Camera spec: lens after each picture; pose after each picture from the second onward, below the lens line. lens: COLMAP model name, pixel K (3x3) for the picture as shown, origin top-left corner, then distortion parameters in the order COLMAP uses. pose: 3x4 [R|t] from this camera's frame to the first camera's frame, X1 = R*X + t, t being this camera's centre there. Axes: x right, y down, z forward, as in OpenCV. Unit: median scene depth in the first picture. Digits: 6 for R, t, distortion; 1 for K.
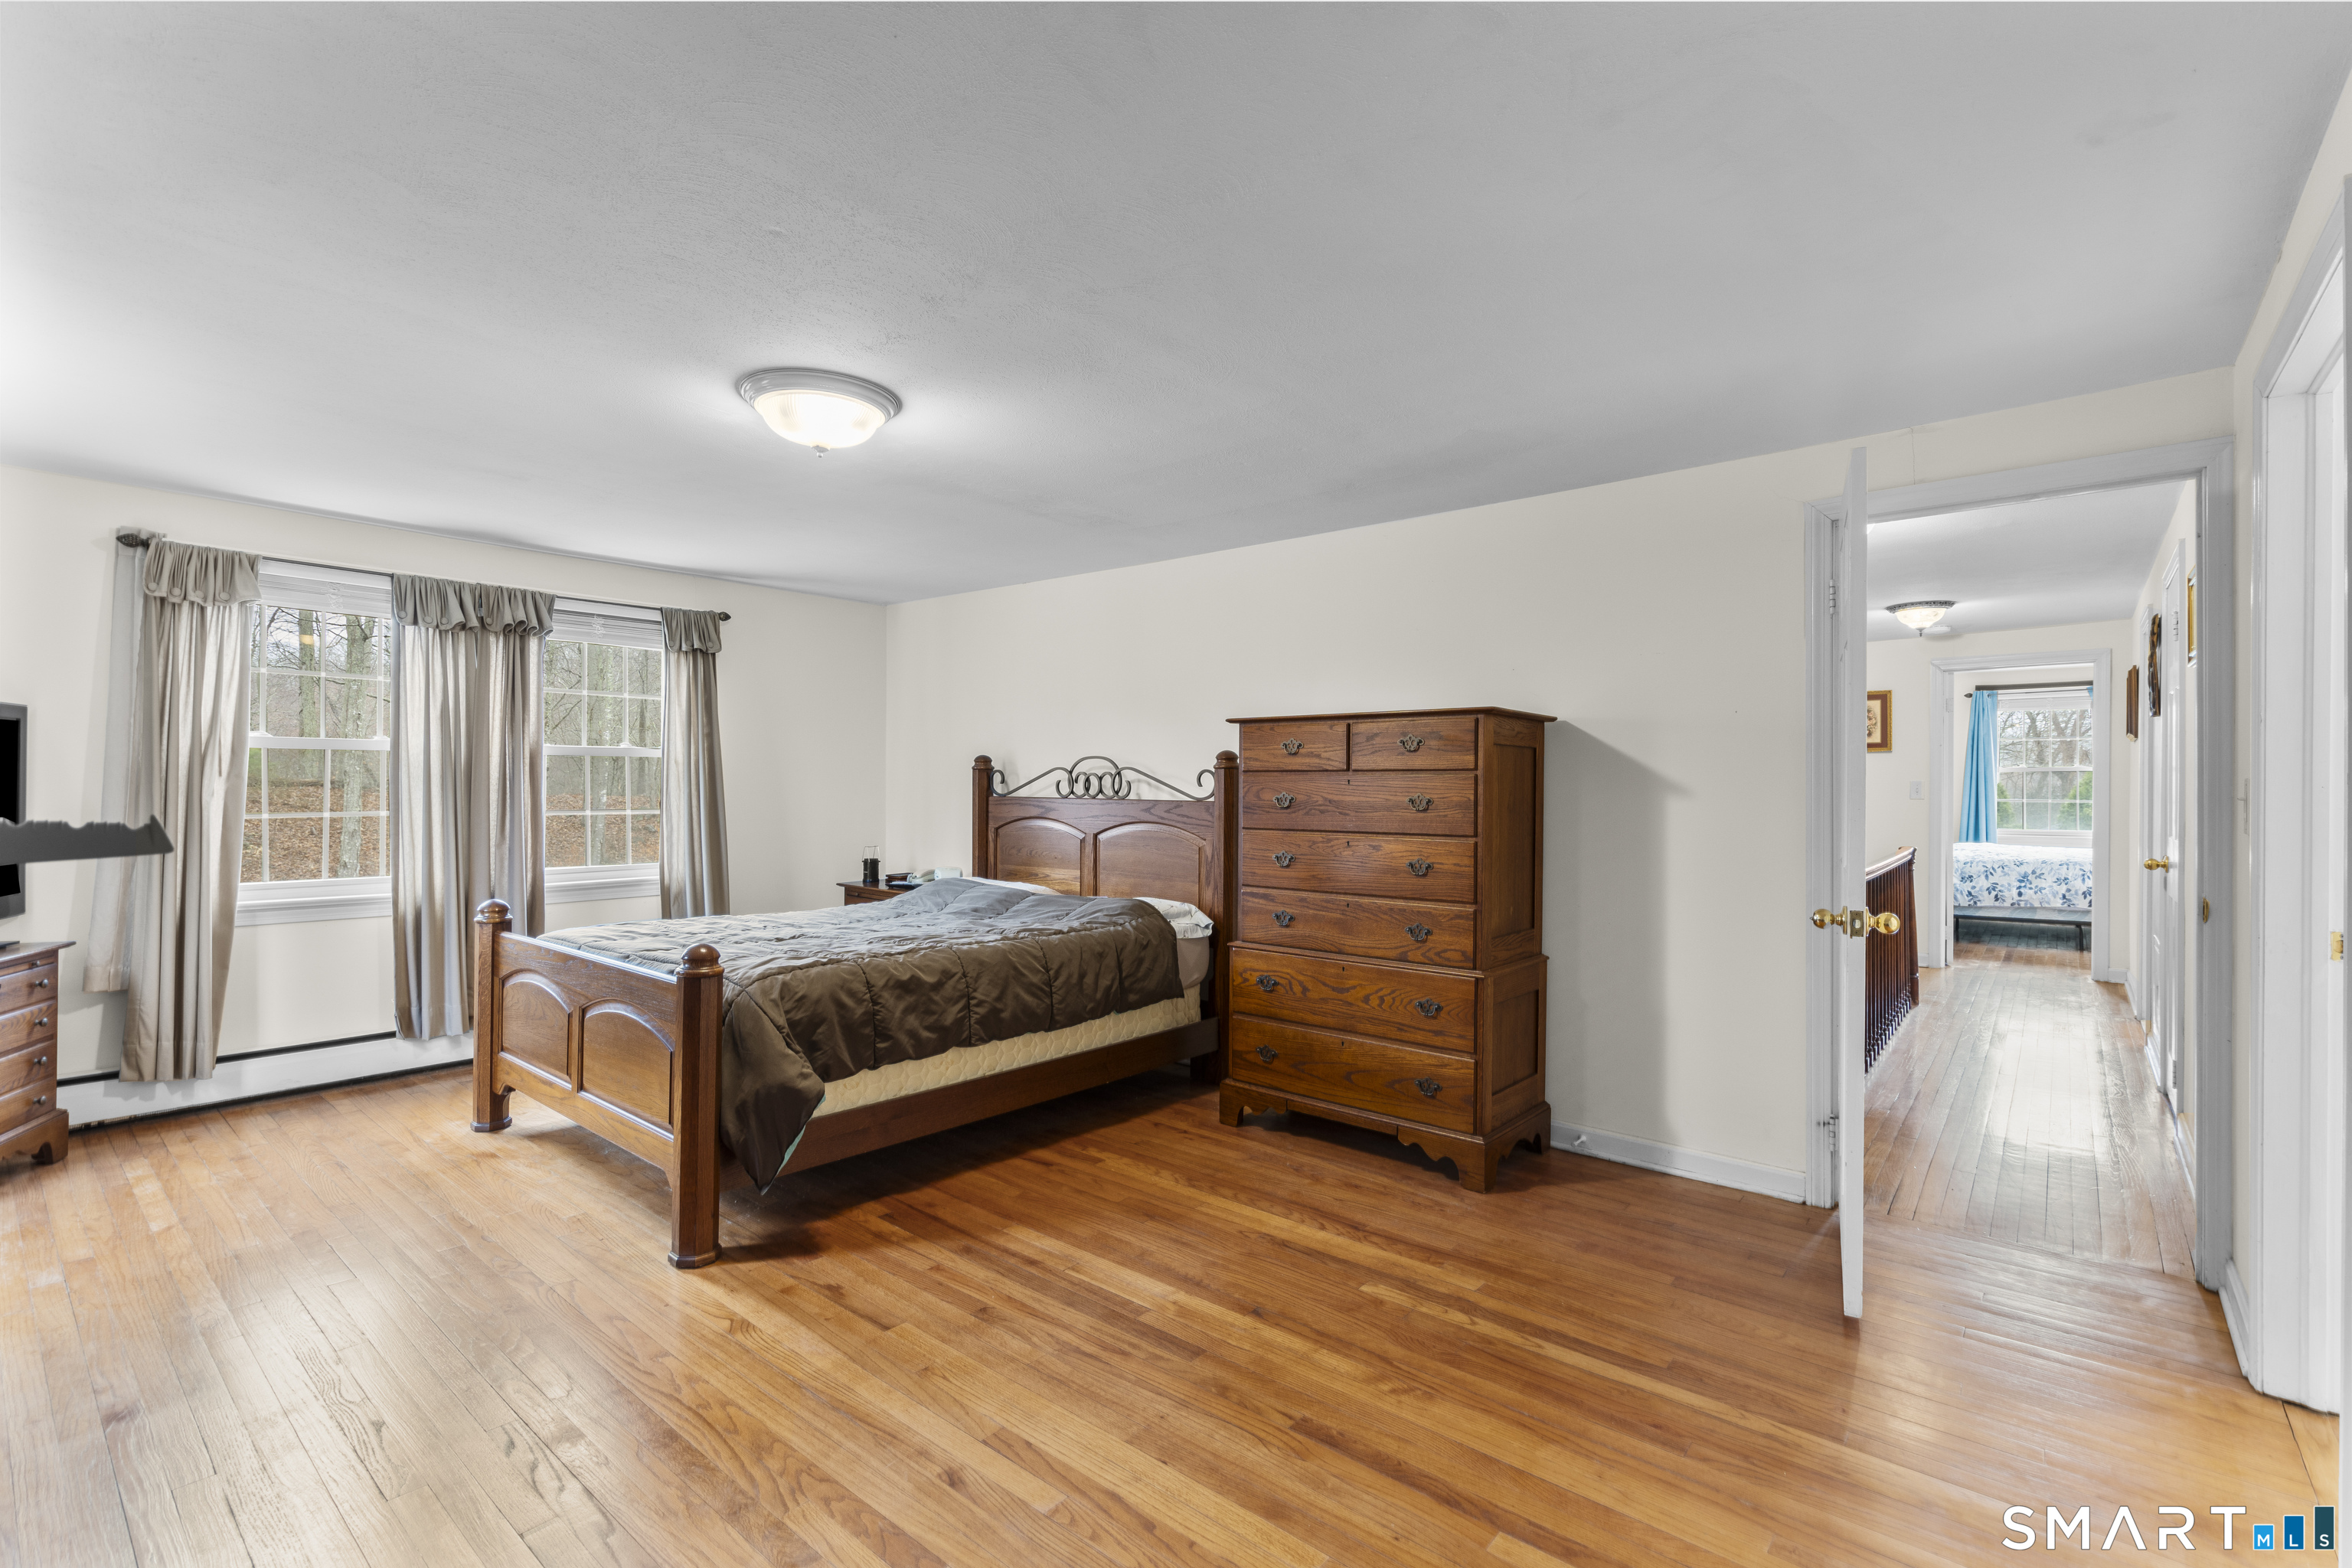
lens RADIAL K [[1056.0, 0, 1178.1], [0, 1056.0, 787.4], [0, 0, 1]] dist [-0.003413, -0.000061]
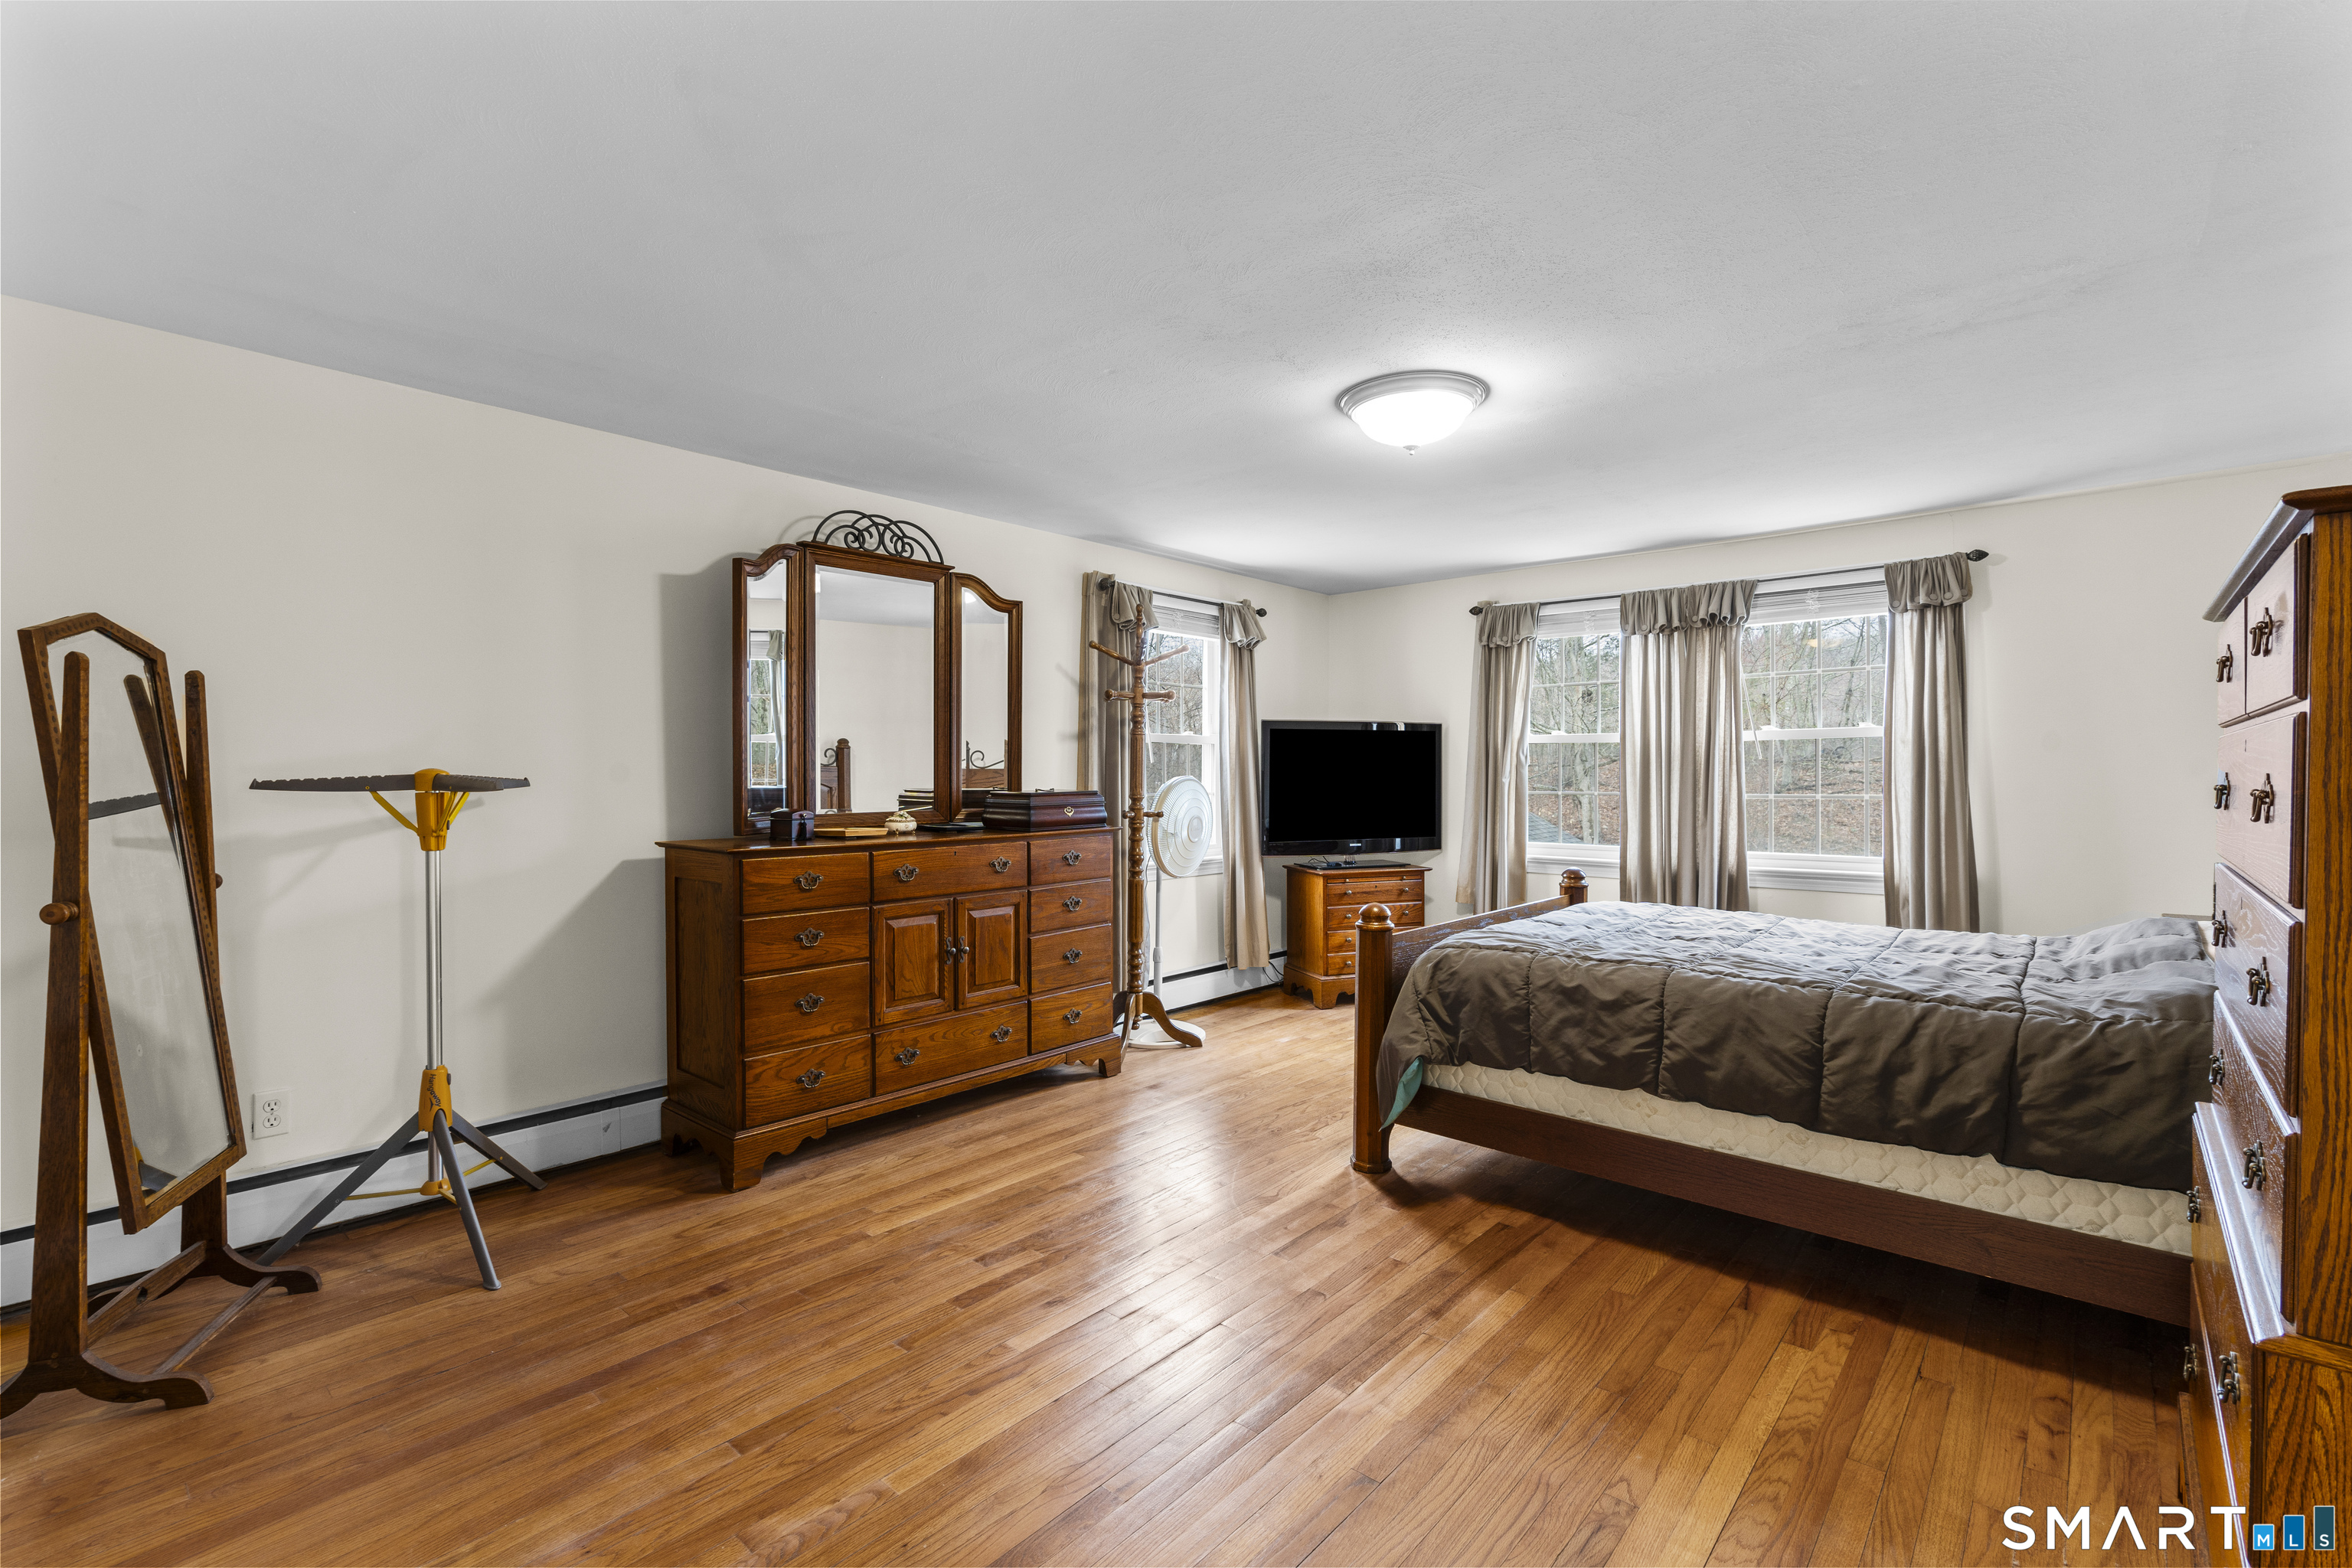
lens RADIAL K [[1048.6, 0, 1171.5], [0, 1048.6, 787.8], [0, 0, 1]] dist [-0.003425, 0.000749]
pose [[-0.026868, 0.009434, -0.999594, 0.561393], [0.003142, 0.999951, 0.009353, 0.005927], [0.999634, -0.002890, -0.026897, 0.621782]]
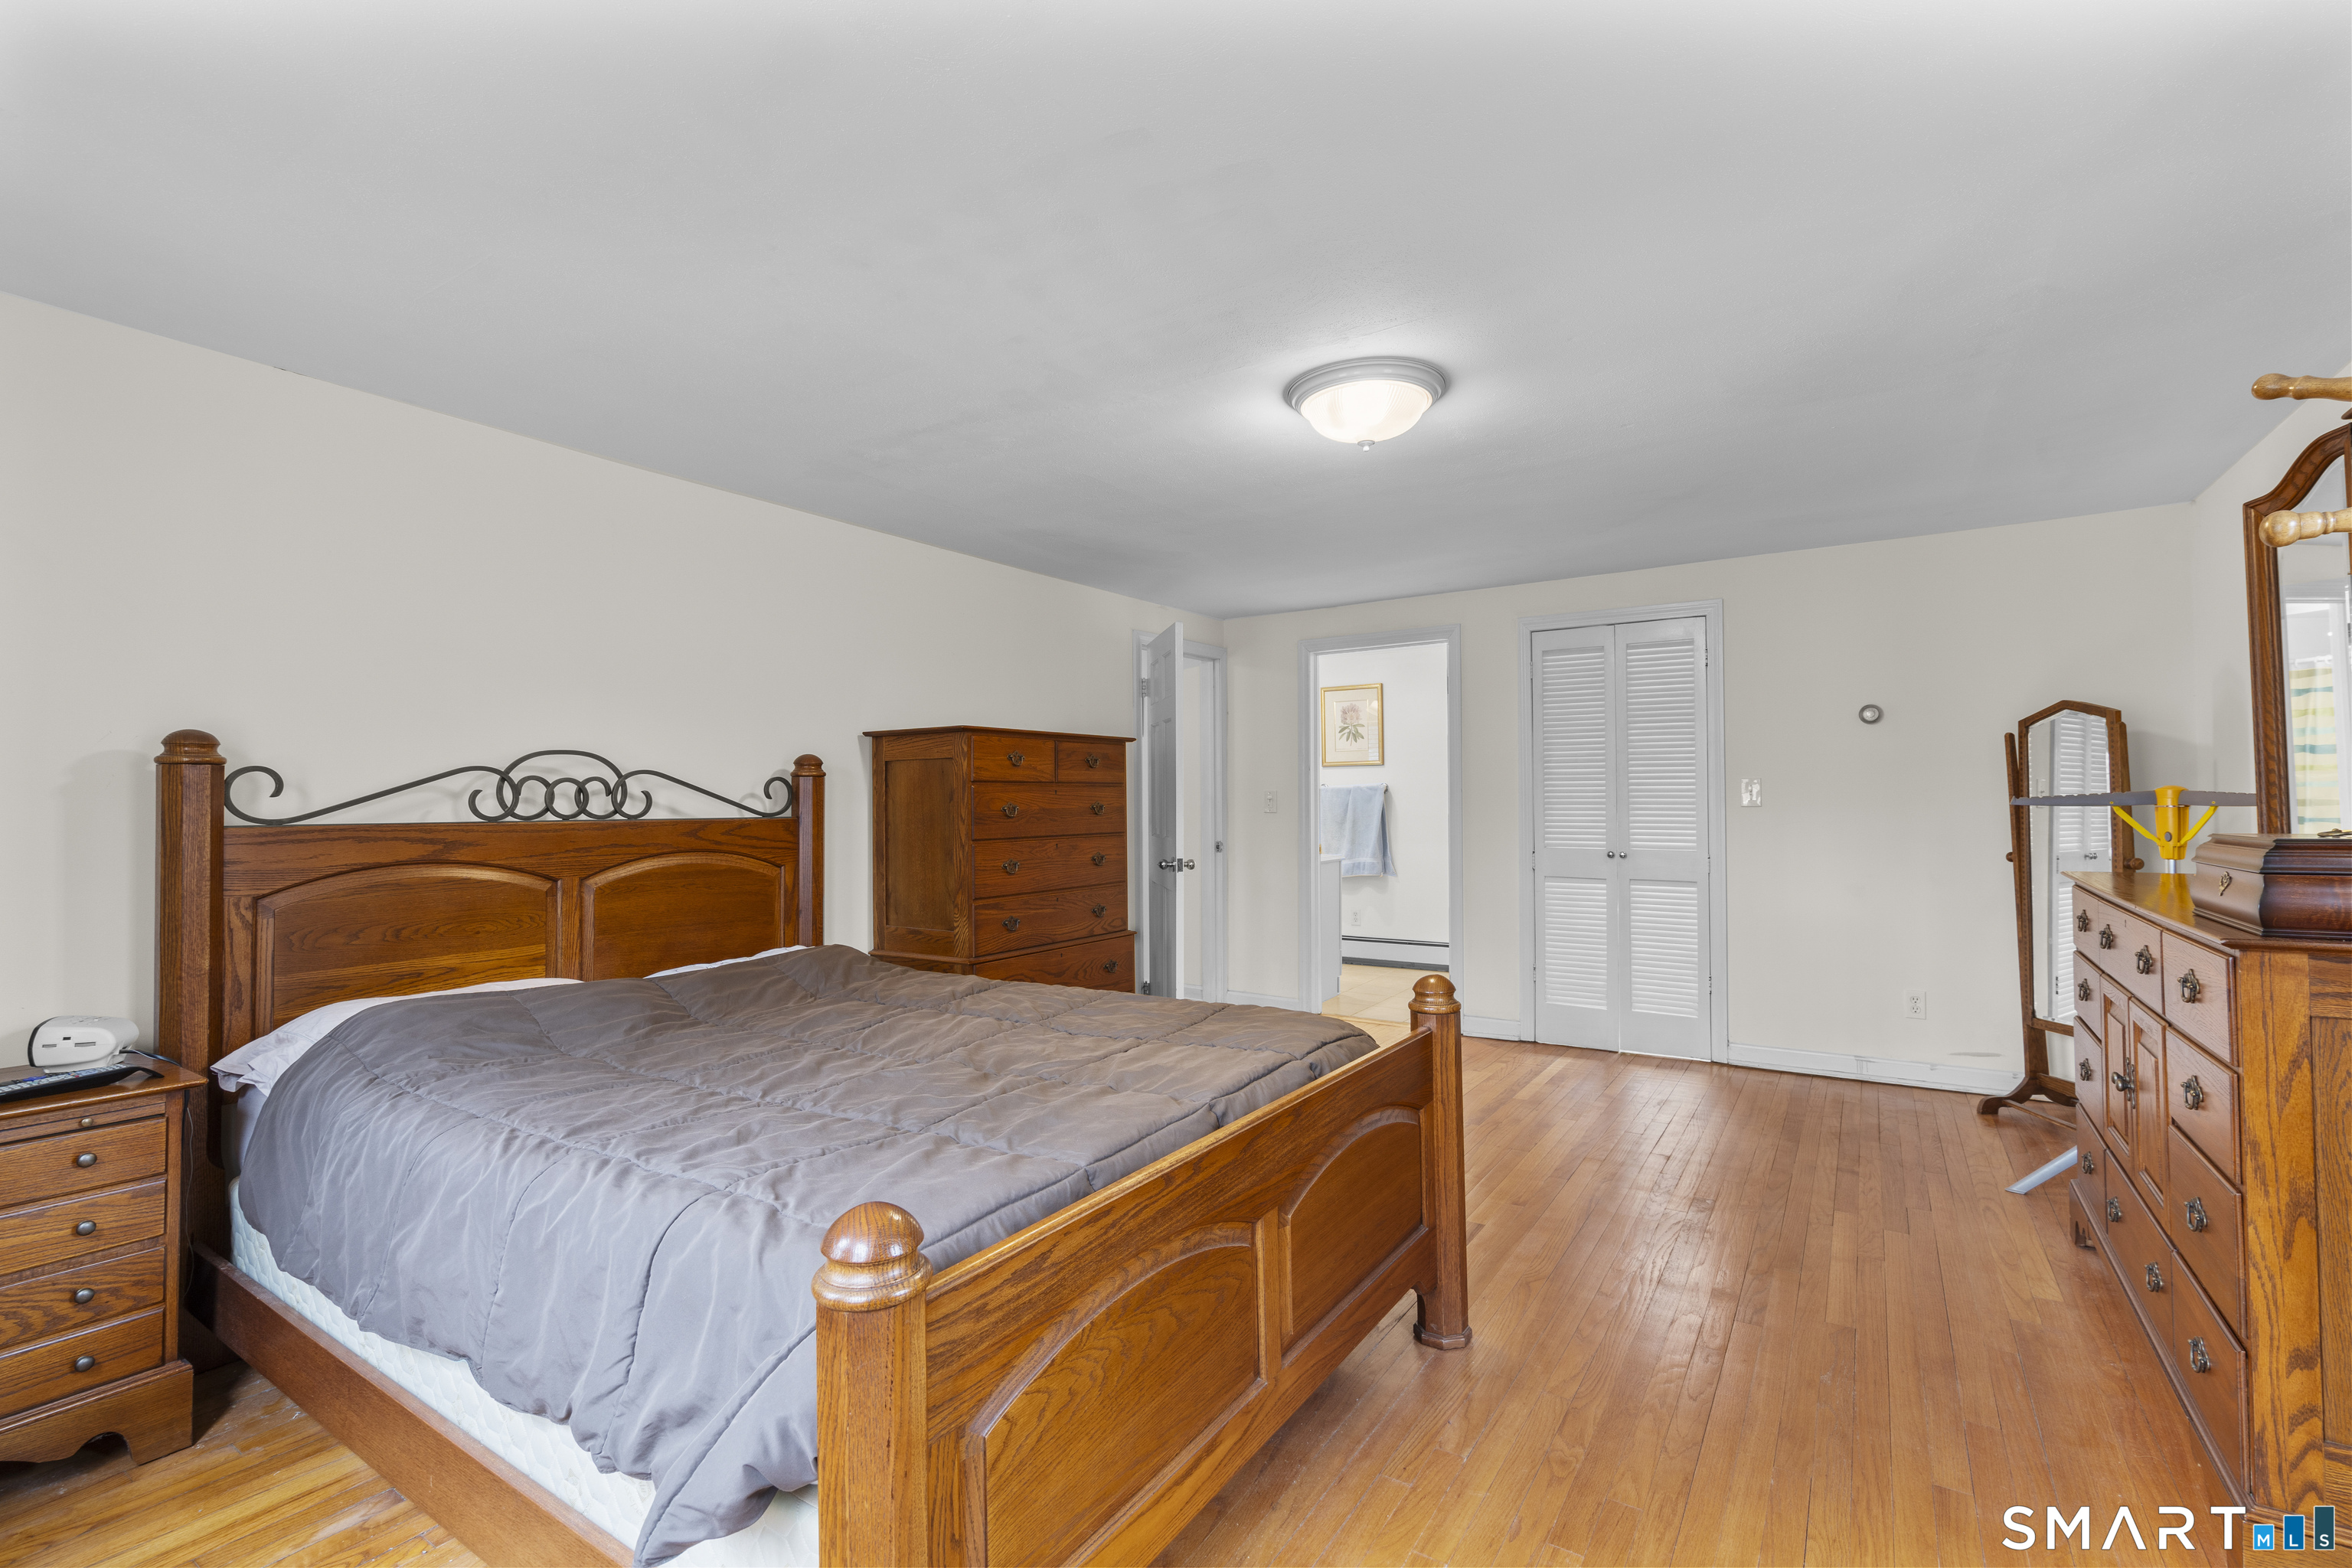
lens RADIAL K [[1048.6, 0, 1171.5], [0, 1048.6, 787.8], [0, 0, 1]] dist [-0.003425, 0.000749]
pose [[-0.109062, 0.010860, 0.993976, -0.967531], [0.012233, 0.999879, -0.009583, 0.002335], [-0.993960, 0.011114, -0.109182, 0.996054]]
